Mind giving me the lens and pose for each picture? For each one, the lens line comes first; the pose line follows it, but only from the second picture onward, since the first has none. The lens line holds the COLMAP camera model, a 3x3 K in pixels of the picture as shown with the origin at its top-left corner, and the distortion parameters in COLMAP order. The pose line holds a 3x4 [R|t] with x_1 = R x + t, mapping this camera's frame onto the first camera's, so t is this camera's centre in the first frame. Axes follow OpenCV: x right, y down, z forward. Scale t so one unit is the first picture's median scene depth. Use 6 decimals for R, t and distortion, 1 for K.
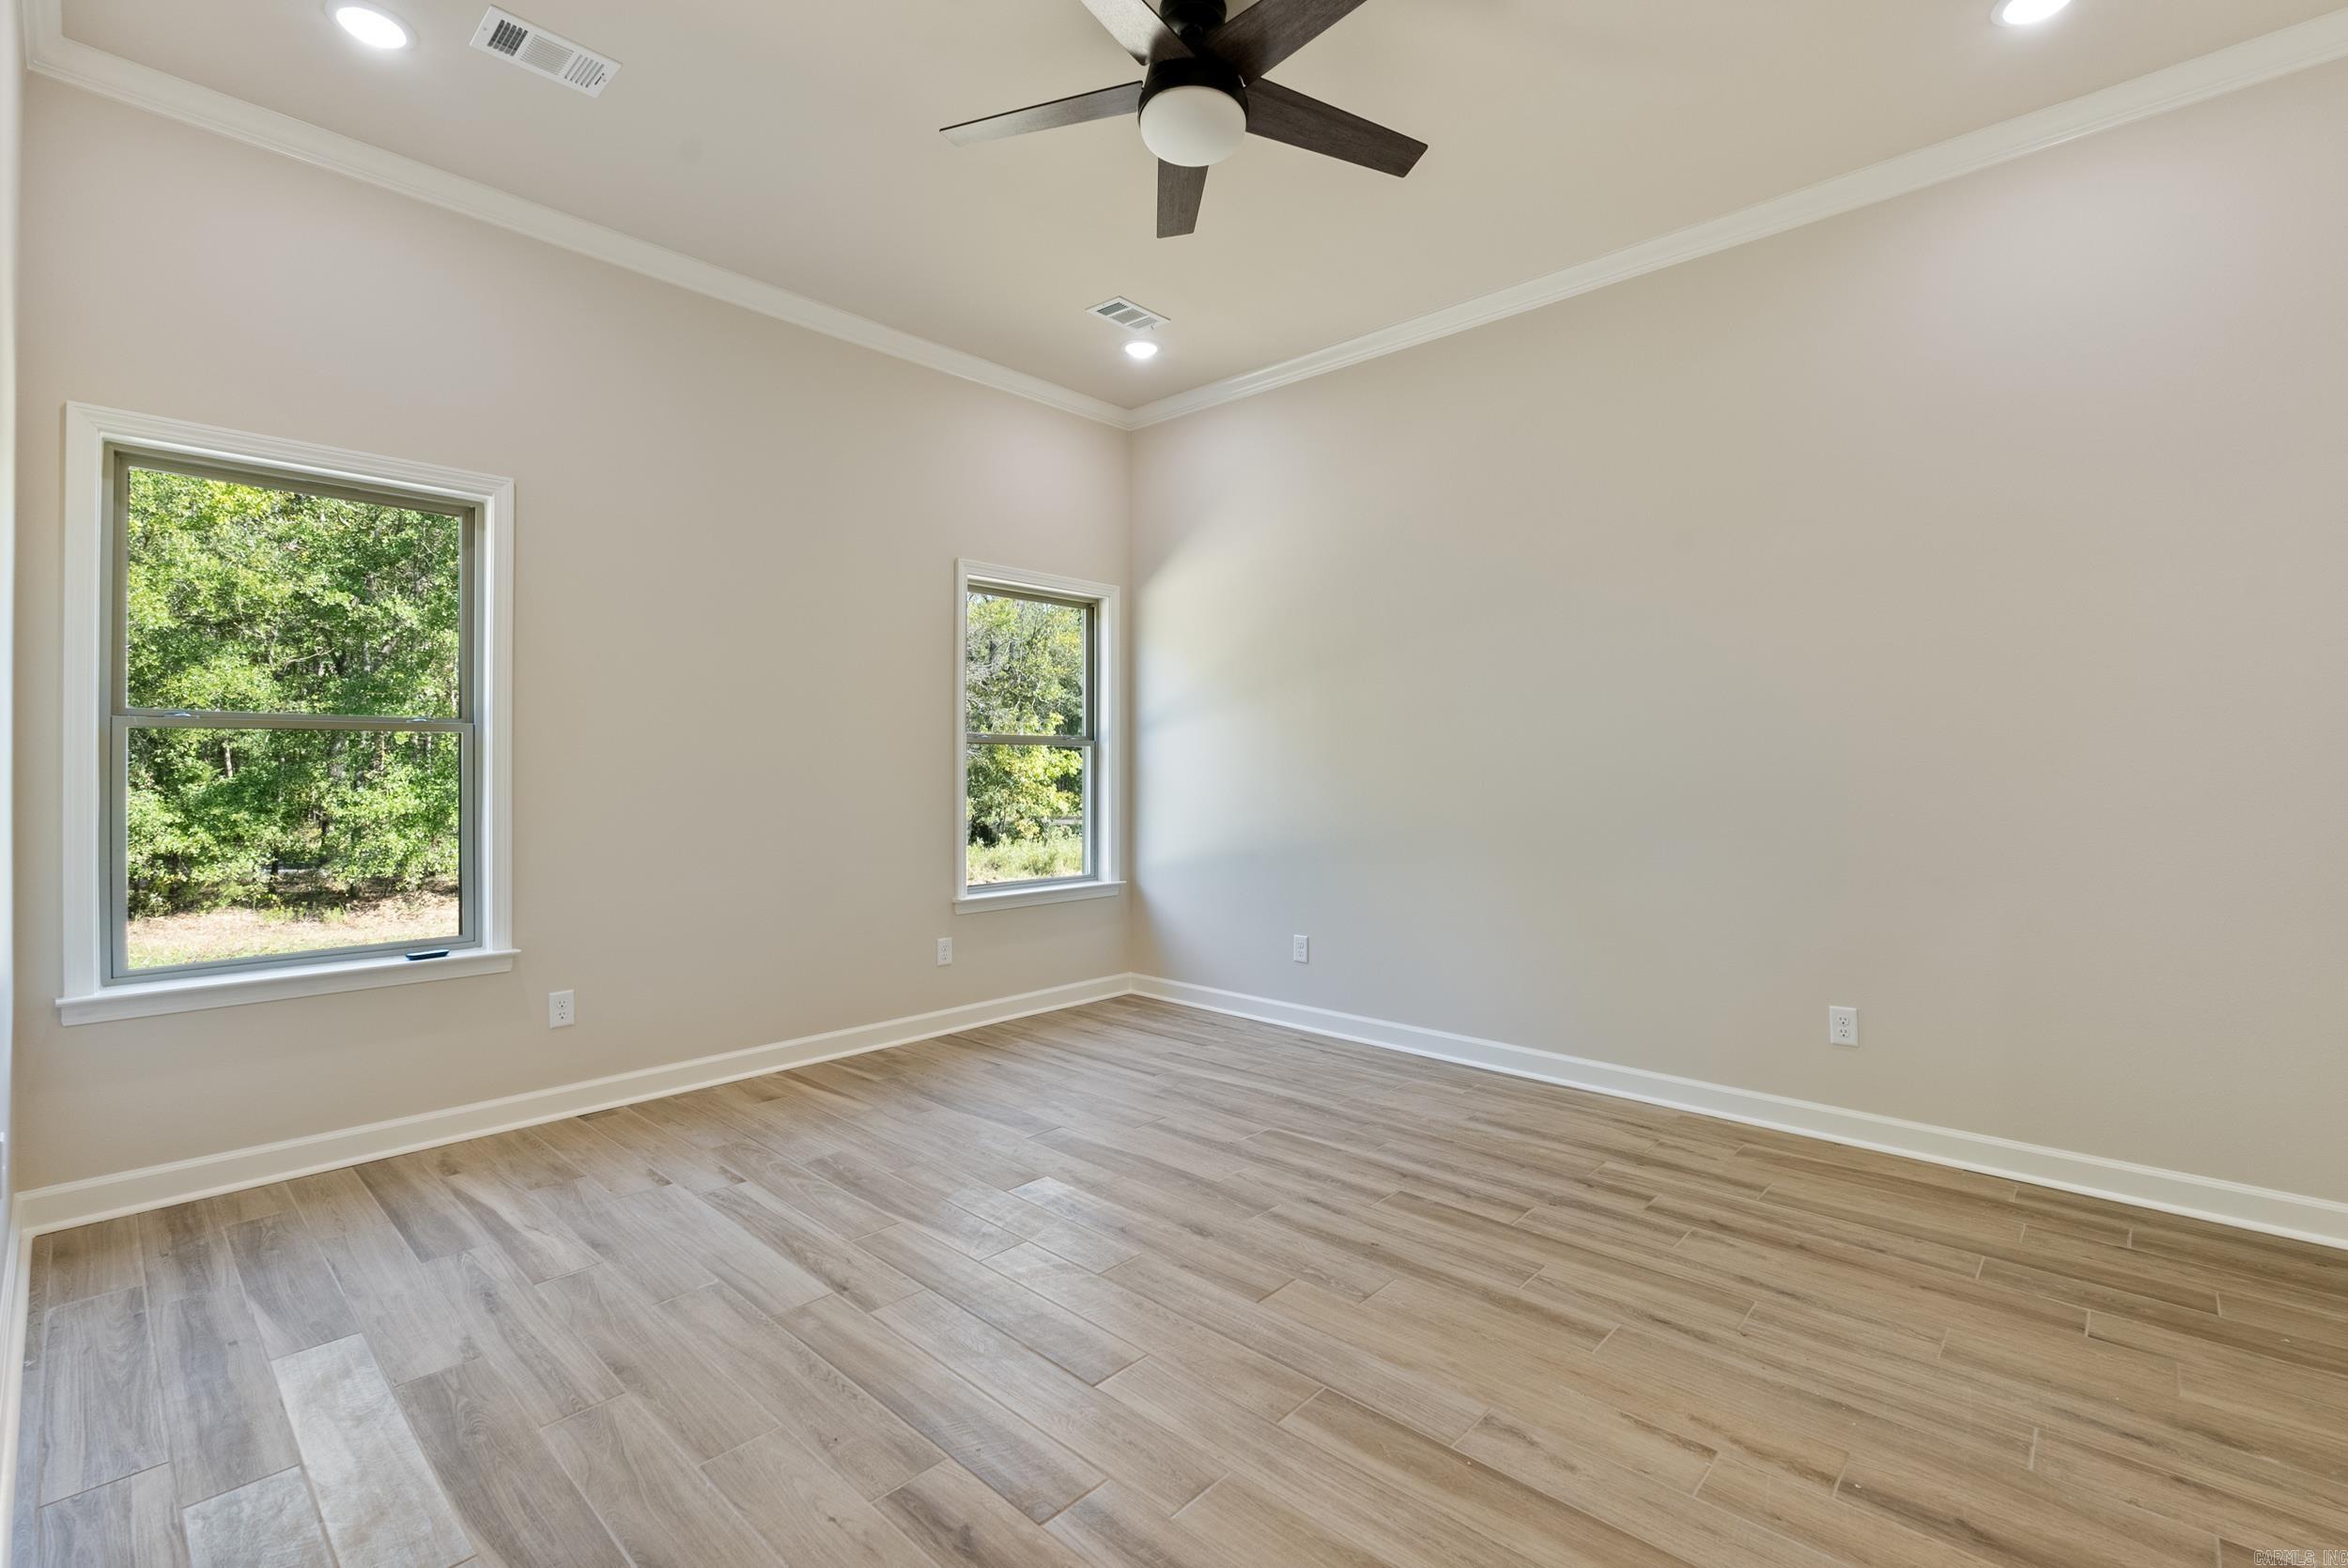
lens RADIAL K [[1040.0, 0, 1174.6], [0, 1040.0, 776.6], [0, 0, 1]] dist [-0.009971, 0.000274]
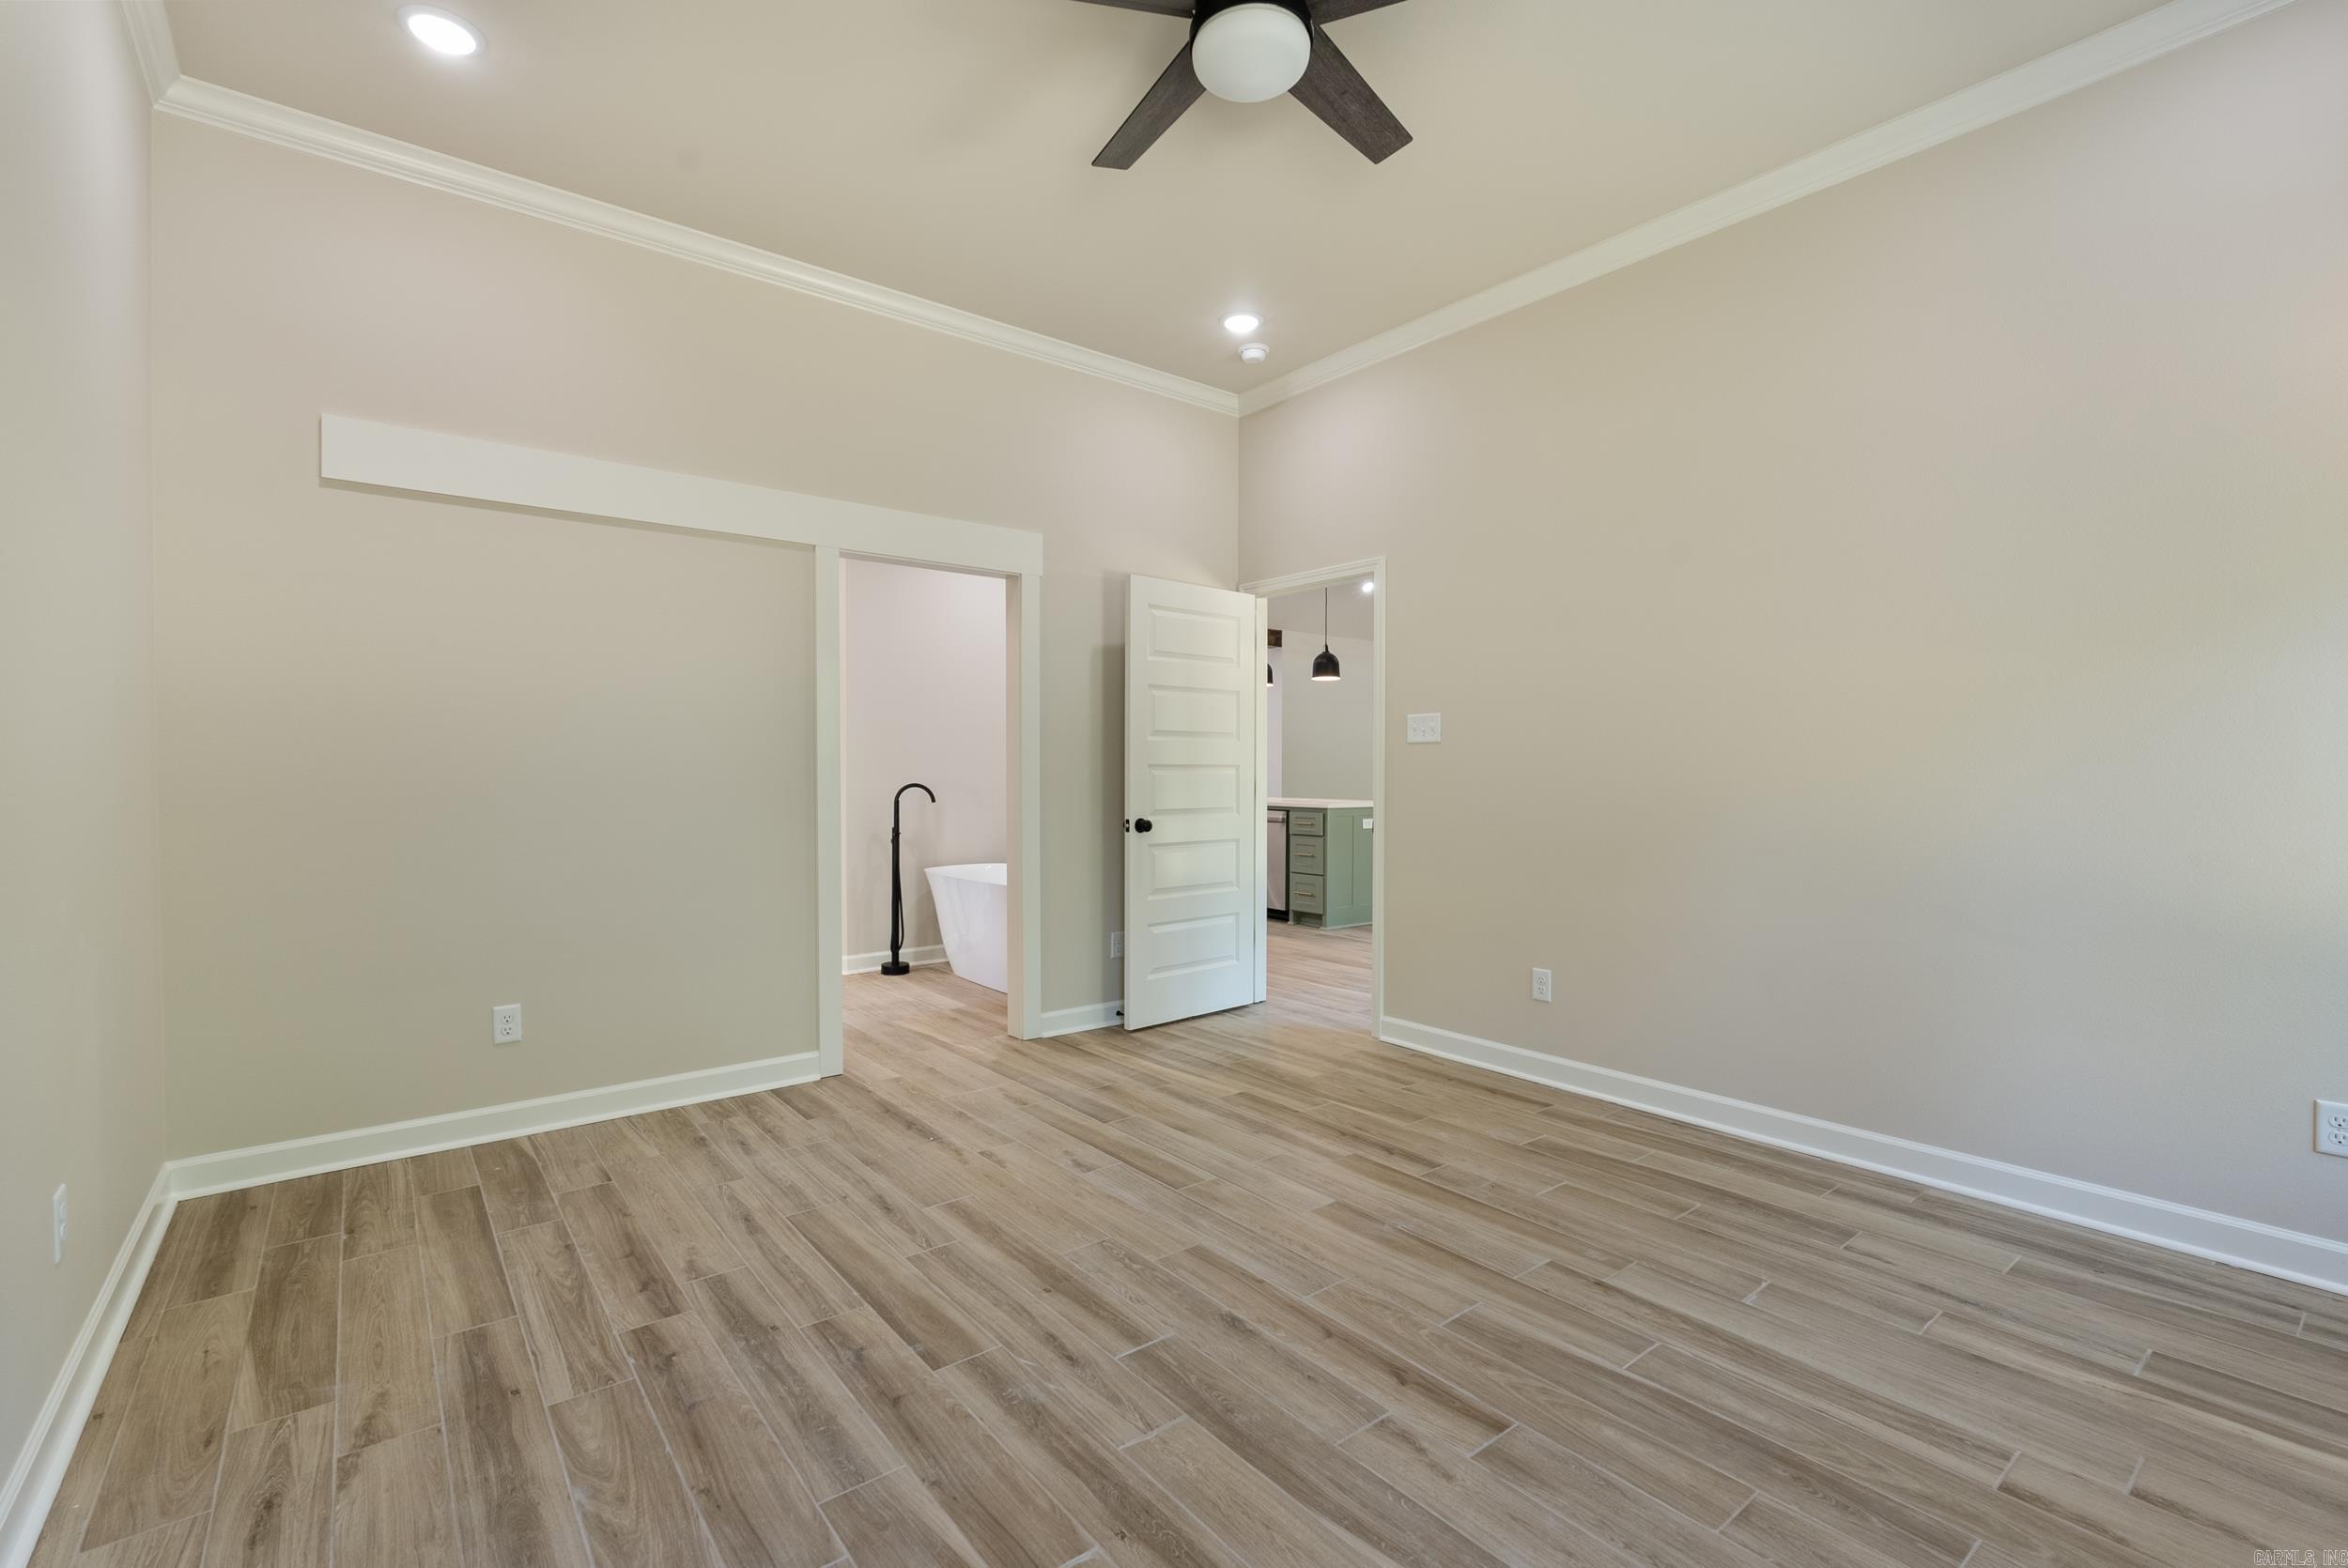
lens RADIAL K [[1032.2, 0, 1176.2], [0, 1032.2, 782.8], [0, 0, 1]] dist [-0.007433, 0.001035]
pose [[-0.989144, -0.003532, 0.146909, -0.051655], [-0.000752, 0.999820, 0.018976, -0.013958], [-0.146949, 0.018660, -0.988968, 1.896100]]
